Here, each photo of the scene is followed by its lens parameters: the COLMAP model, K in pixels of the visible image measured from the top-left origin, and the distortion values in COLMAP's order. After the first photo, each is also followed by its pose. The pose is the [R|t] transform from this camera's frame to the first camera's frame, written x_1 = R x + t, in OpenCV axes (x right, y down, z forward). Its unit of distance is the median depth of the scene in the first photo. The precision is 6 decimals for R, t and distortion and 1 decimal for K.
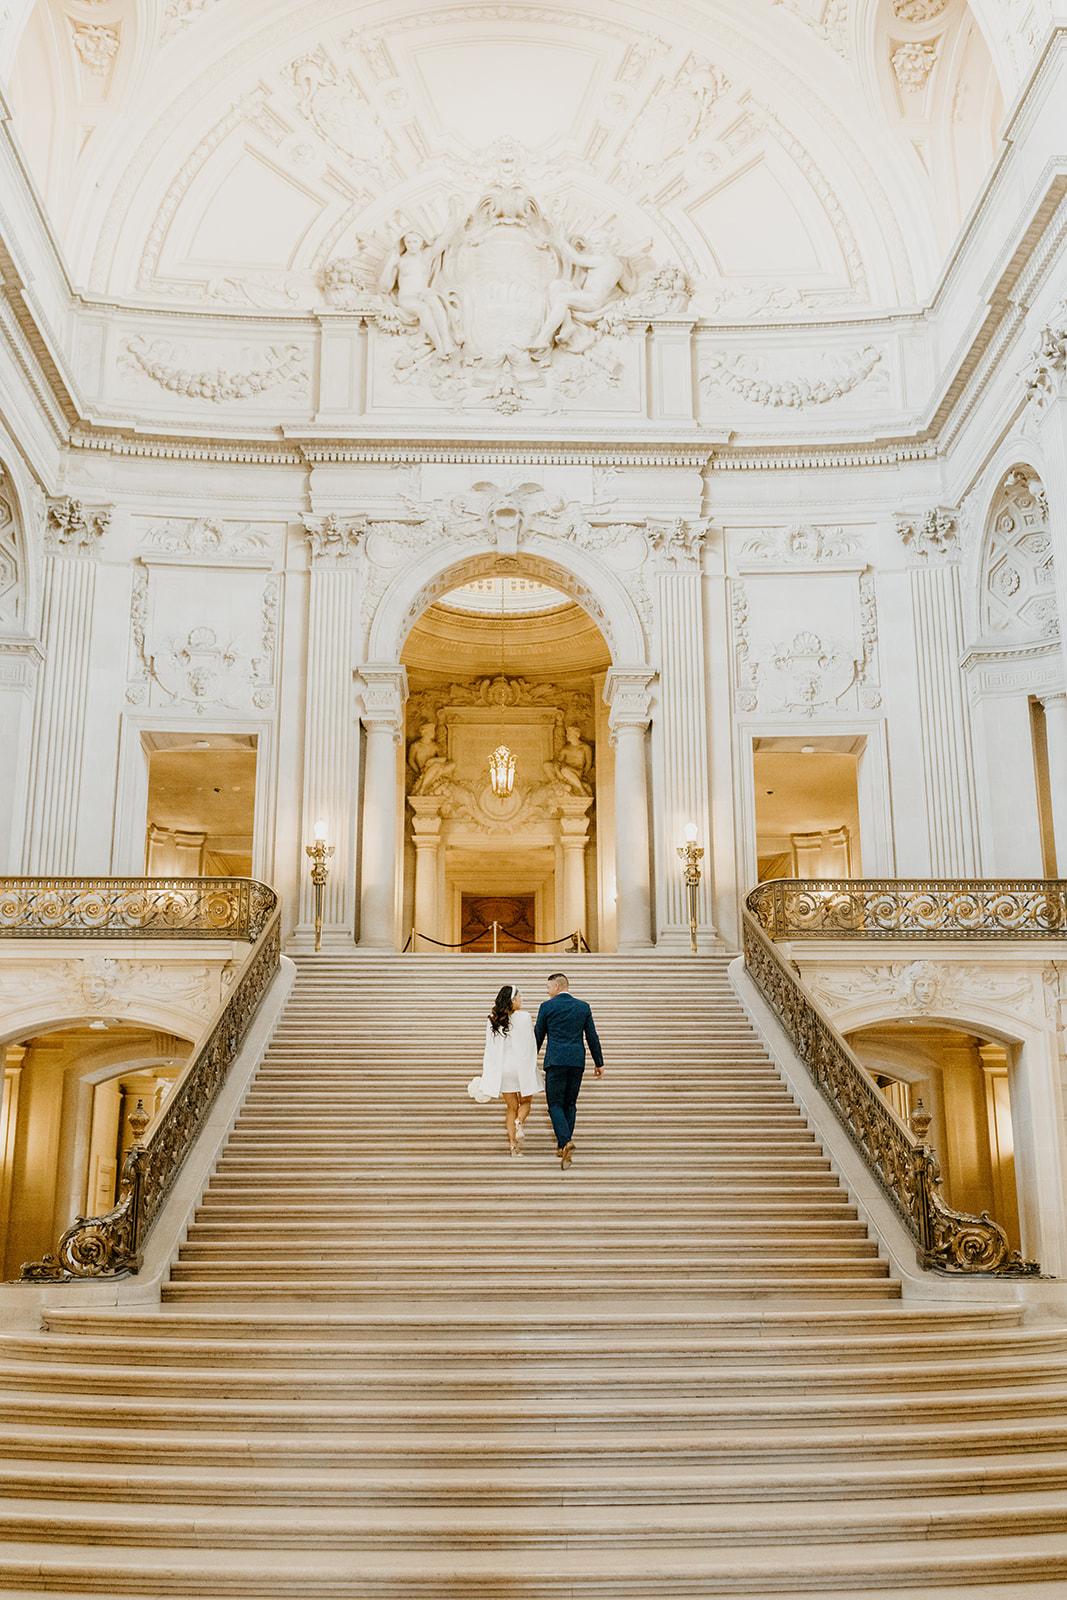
lens RADIAL K [[1692.1, 0, 543.6], [0, 1692.1, 803.0], [0, 0, 1]] dist [0.000223, 0.000000]
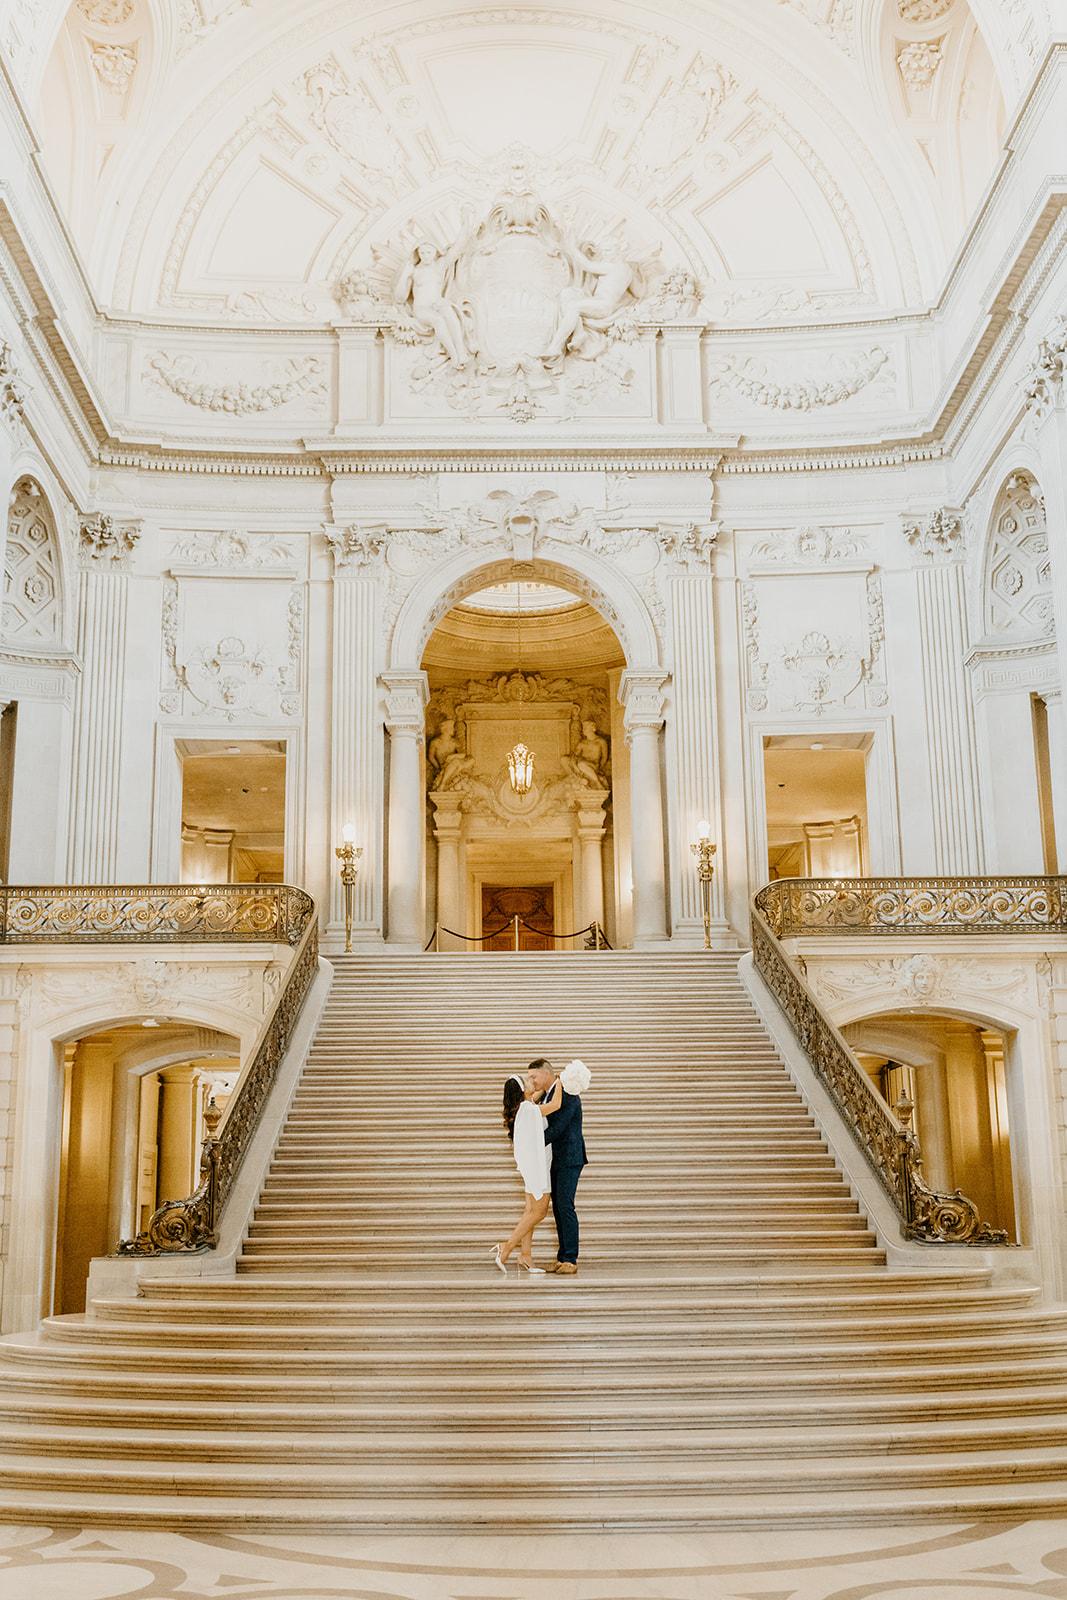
lens RADIAL K [[1867.3, 0, 515.1], [0, 1867.3, 832.5], [0, 0, 1]] dist [-0.001500, 0.000000]
pose [[0.999680, -0.012441, -0.022037, -0.003540], [0.013473, 0.998788, 0.047331, -0.036203], [0.021421, -0.047612, 0.998636, -0.146814]]
